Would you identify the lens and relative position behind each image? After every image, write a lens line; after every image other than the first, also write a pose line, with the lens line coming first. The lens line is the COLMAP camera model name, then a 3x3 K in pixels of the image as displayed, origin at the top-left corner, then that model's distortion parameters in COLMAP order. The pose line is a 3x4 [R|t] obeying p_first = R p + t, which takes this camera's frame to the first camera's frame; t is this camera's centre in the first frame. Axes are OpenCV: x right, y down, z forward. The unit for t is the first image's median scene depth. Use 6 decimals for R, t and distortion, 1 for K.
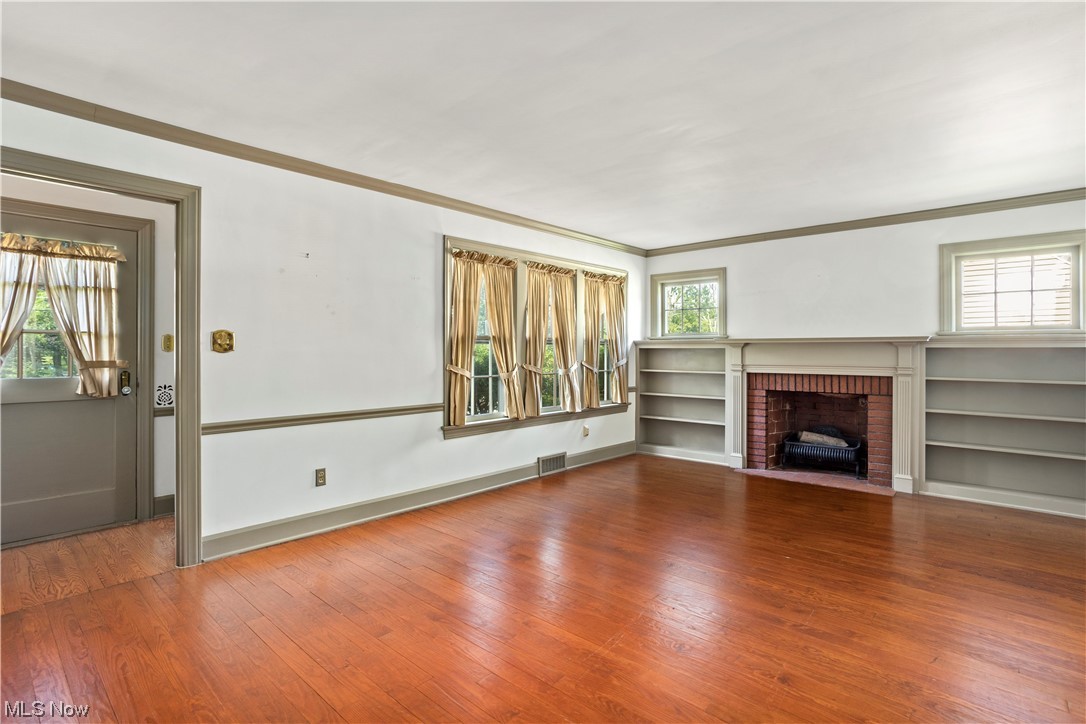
lens RADIAL K [[526.0, 0, 544.7], [0, 526.0, 355.3], [0, 0, 1]] dist [-0.027590, 0.000421]
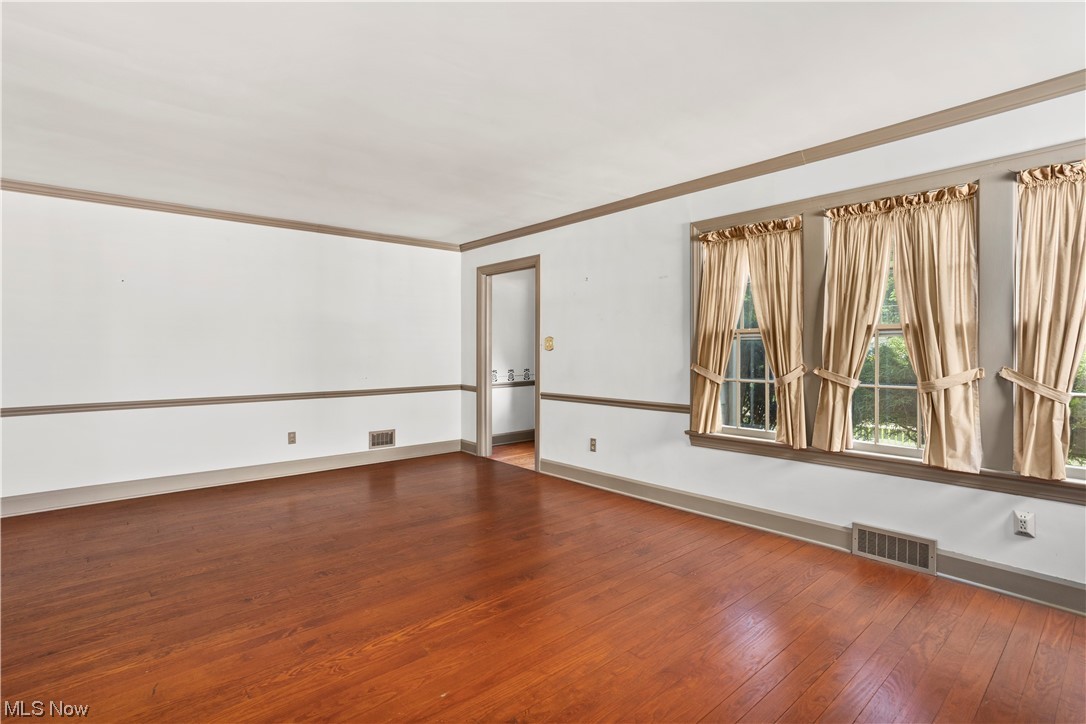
lens RADIAL K [[526.0, 0, 546.6], [0, 526.0, 360.9], [0, 0, 1]] dist [-0.027590, 0.000421]
pose [[-0.119327, 0.018496, -0.992683, 0.749873], [-0.003771, 0.999811, 0.019082, -0.003788], [0.992848, 0.006021, -0.119235, 0.858224]]
